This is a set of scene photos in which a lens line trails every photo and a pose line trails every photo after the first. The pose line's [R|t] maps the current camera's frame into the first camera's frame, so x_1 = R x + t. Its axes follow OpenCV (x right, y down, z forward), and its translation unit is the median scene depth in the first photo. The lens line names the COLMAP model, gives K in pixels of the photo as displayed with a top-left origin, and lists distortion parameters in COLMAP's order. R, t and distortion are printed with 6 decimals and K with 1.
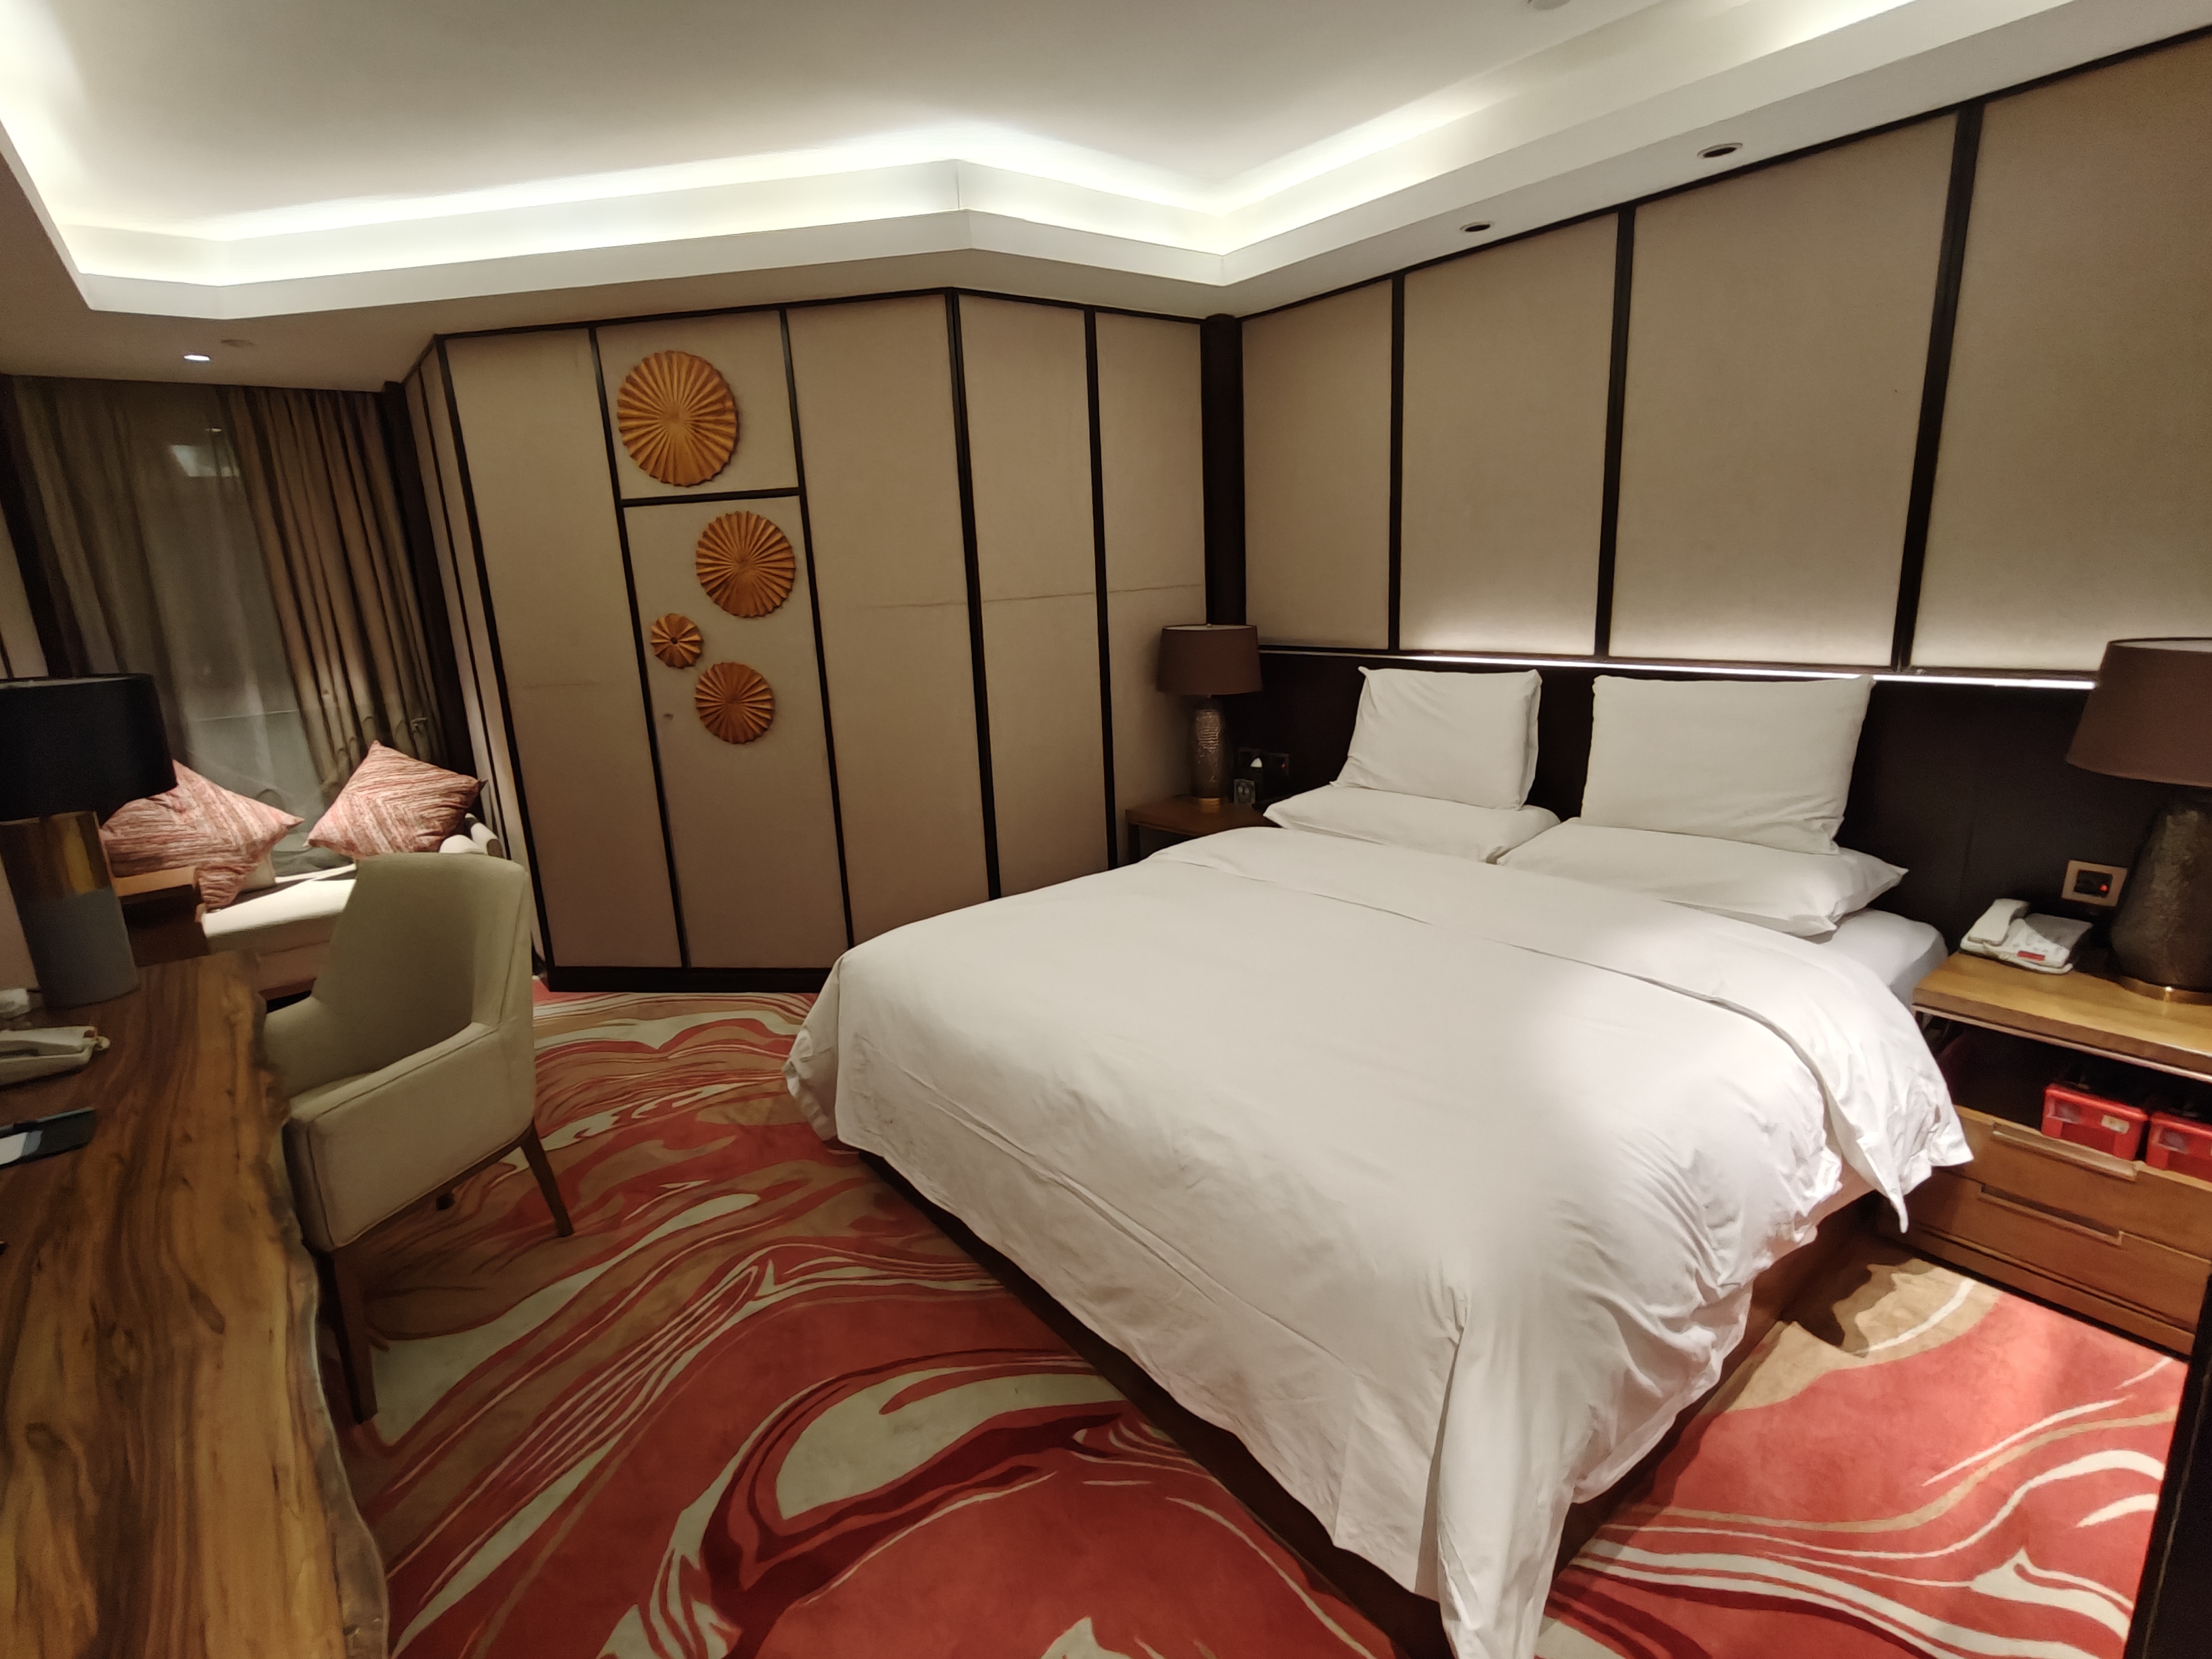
lens RADIAL K [[1038.2, 0, 1097.4], [0, 1038.2, 822.7], [0, 0, 1]] dist [0.003275, -0.000575]
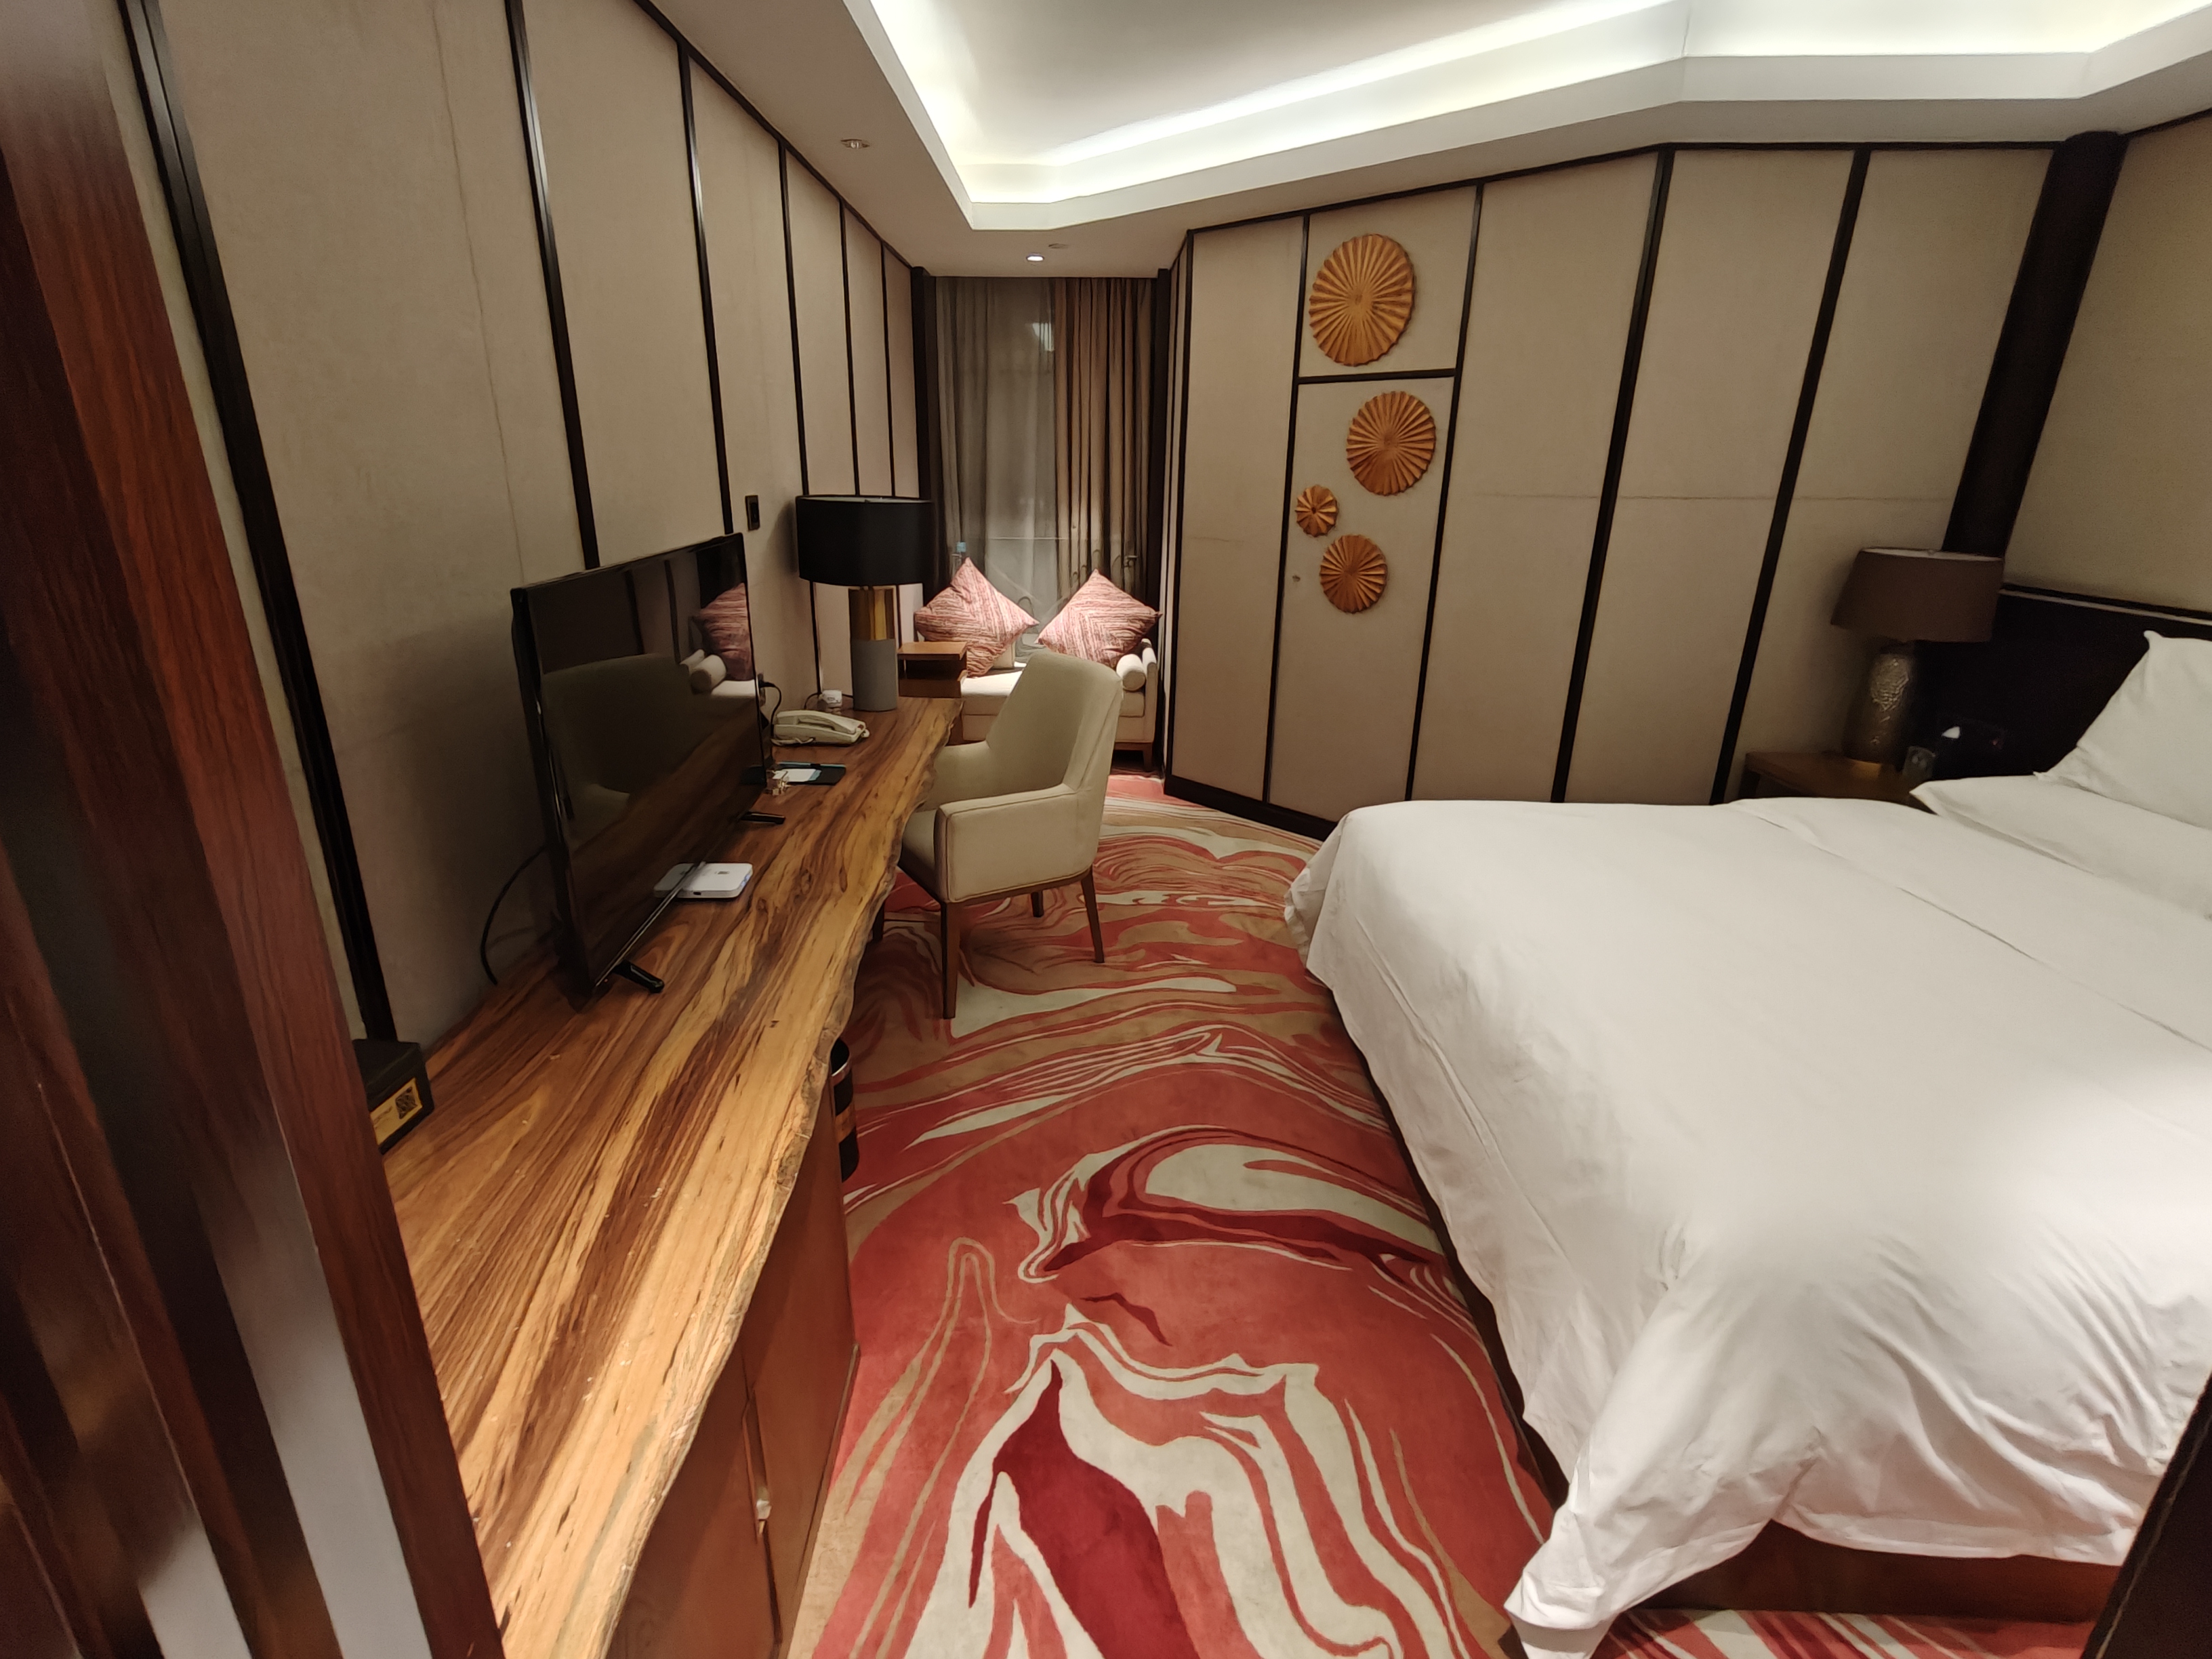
lens RADIAL K [[1038.2, 0, 1097.4], [0, 1038.2, 822.7], [0, 0, 1]] dist [0.003275, -0.000575]
pose [[0.788972, 0.259592, -0.556897, 0.124658], [-0.194769, 0.965288, 0.174026, -0.002032], [0.582742, -0.028835, 0.812146, -0.046701]]
